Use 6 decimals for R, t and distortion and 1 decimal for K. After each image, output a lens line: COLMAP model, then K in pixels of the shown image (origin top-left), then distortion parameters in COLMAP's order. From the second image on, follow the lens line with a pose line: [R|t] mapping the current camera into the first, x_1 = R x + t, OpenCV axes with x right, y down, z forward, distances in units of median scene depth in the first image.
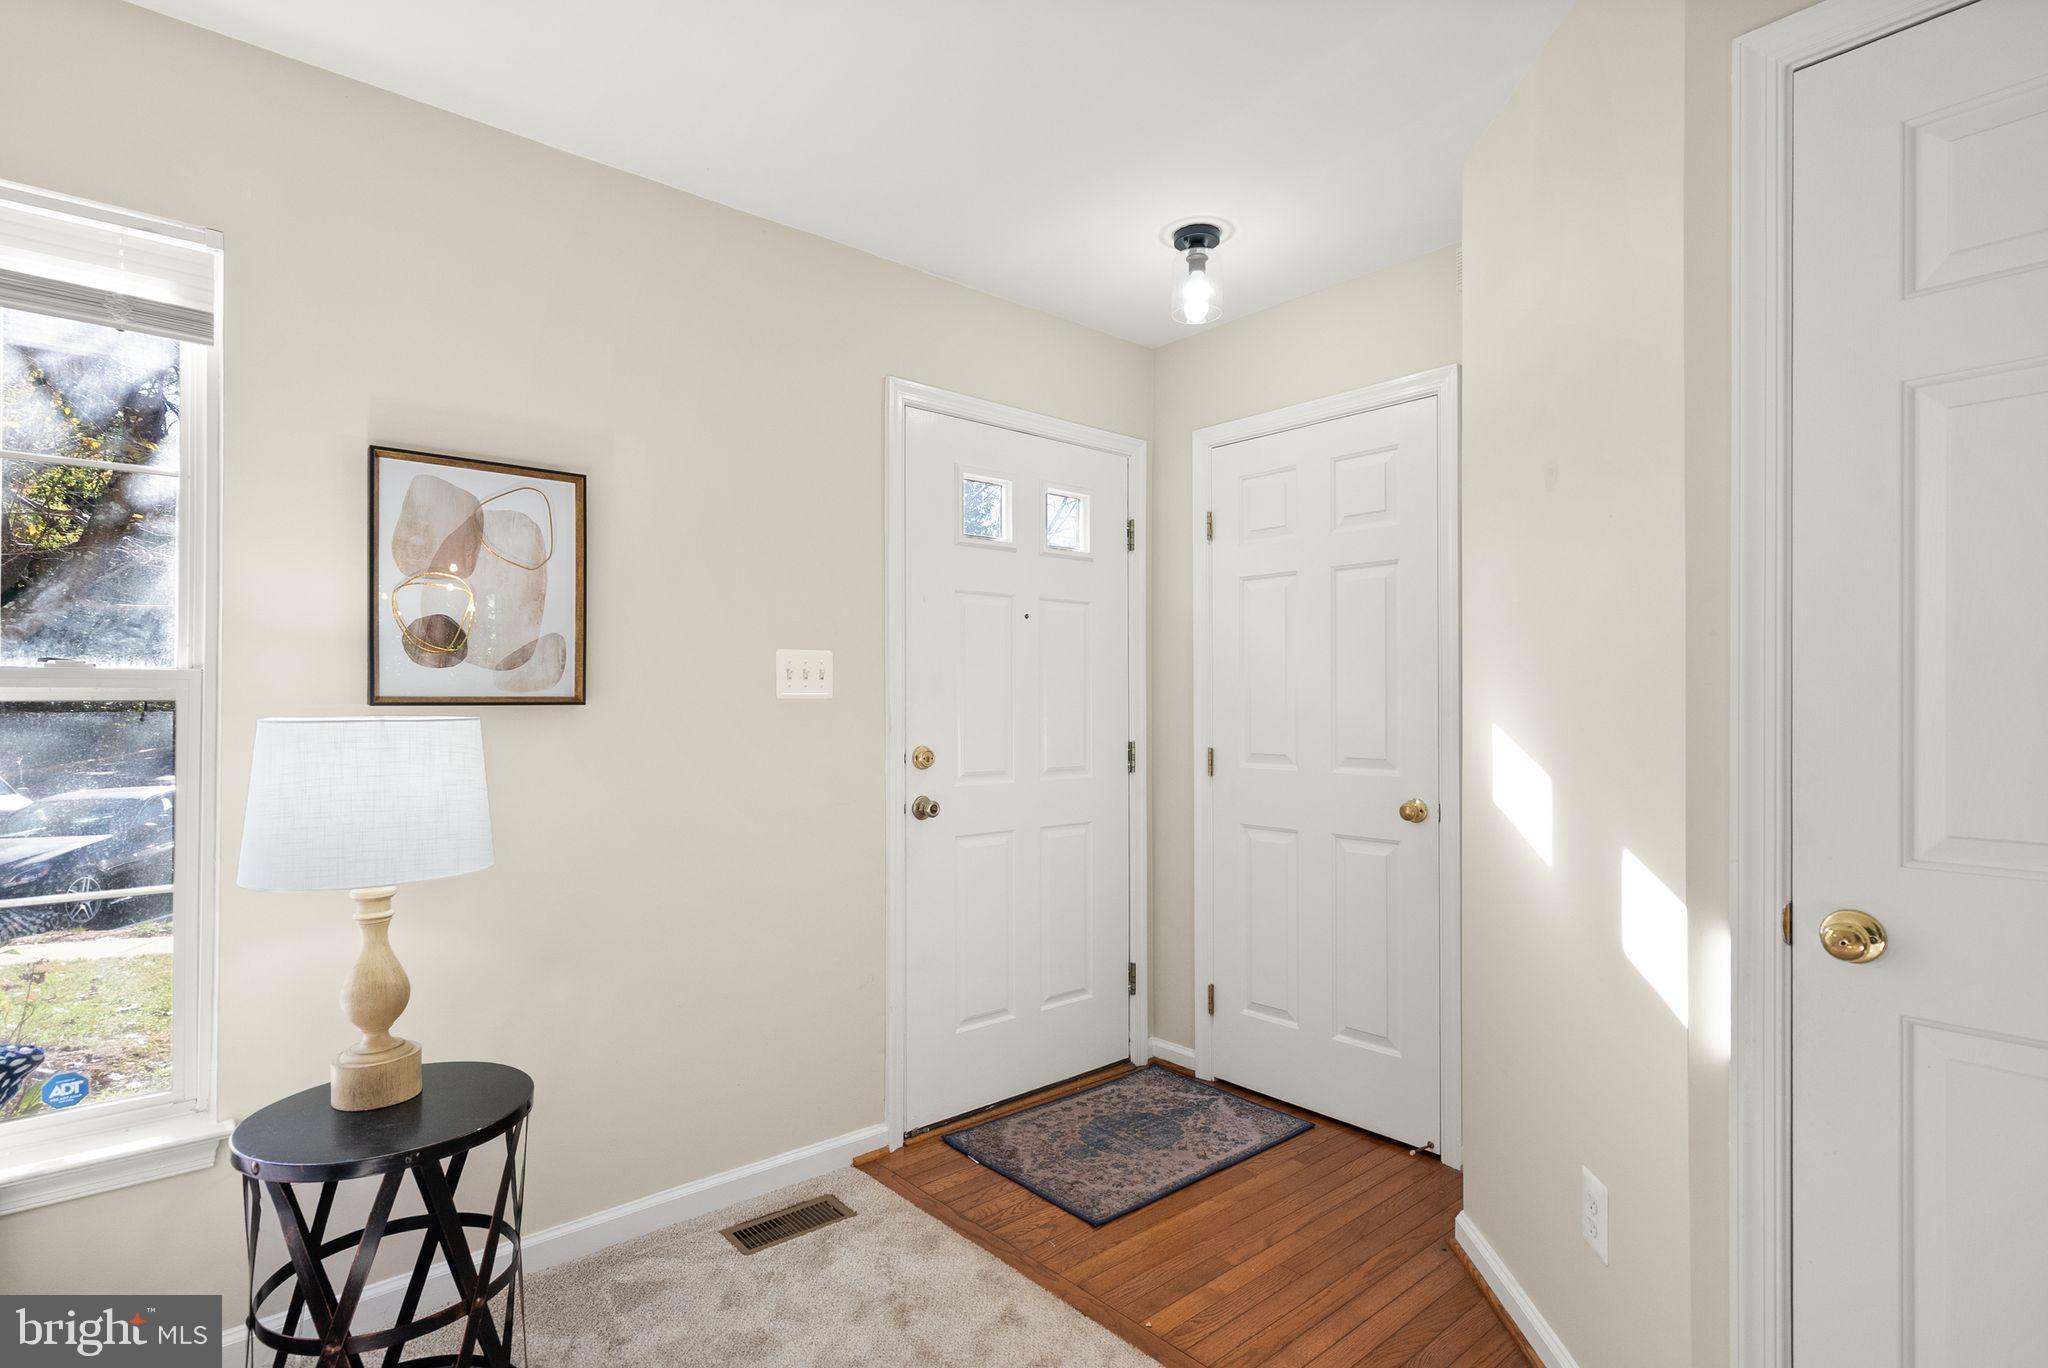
lens RADIAL K [[950.3, 0, 1019.6], [0, 950.3, 699.1], [0, 0, 1]] dist [-0.001174, 0.000157]
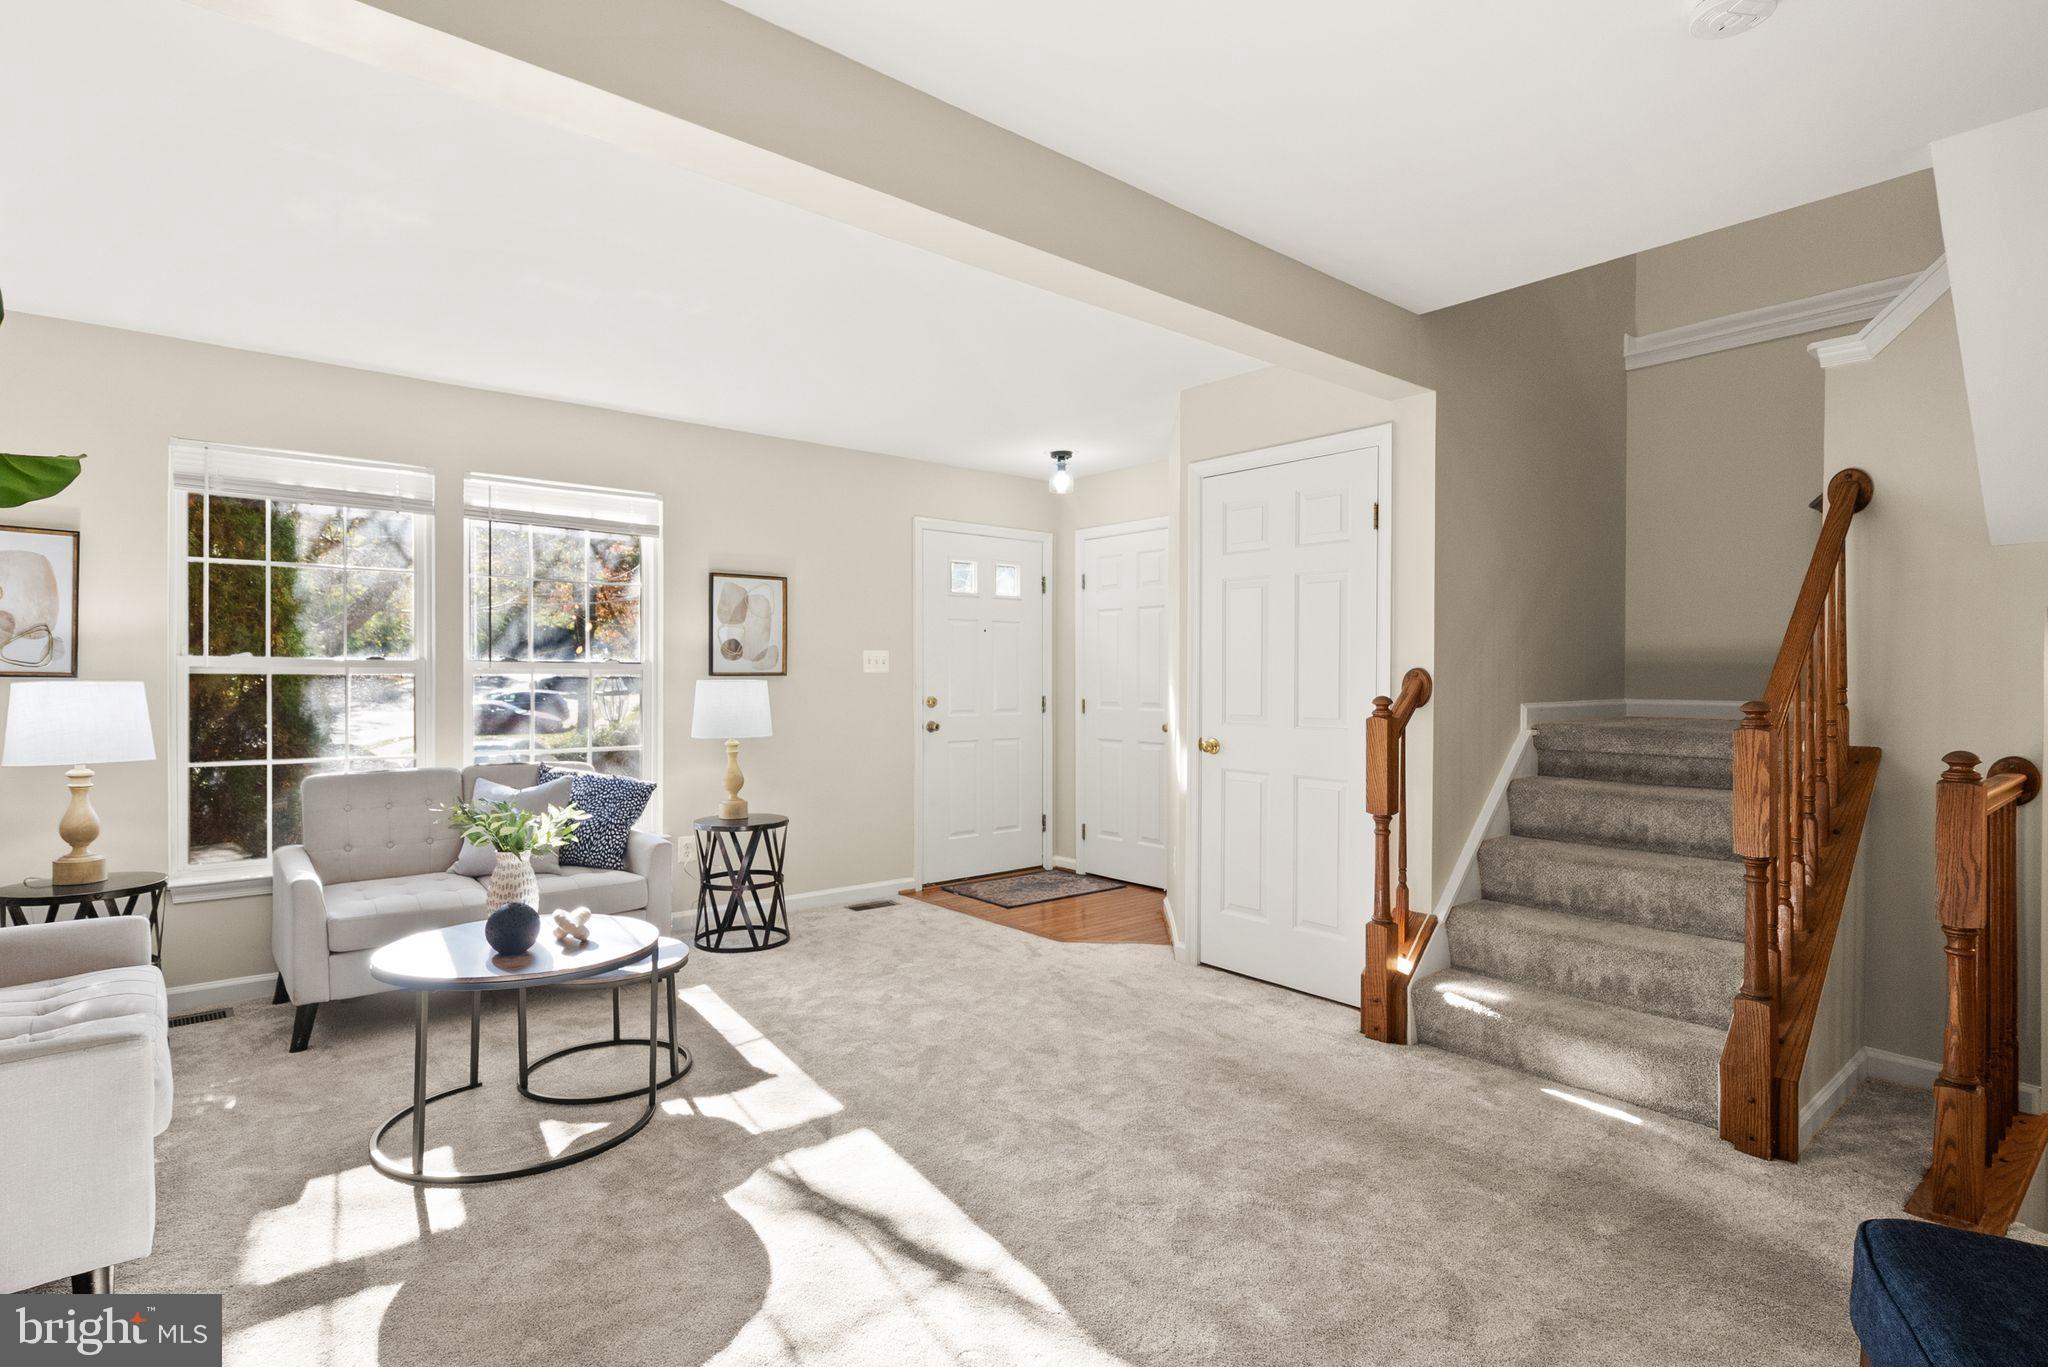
lens RADIAL K [[1171.0, 0, 1019.9], [0, 1171.0, 690.0], [0, 0, 1]] dist [0.006597, 0.001478]
pose [[0.999440, 0.002188, -0.033399, 0.173799], [-0.001592, 0.999839, 0.017863, -0.009487], [0.033433, -0.017800, 0.999282, -1.527879]]
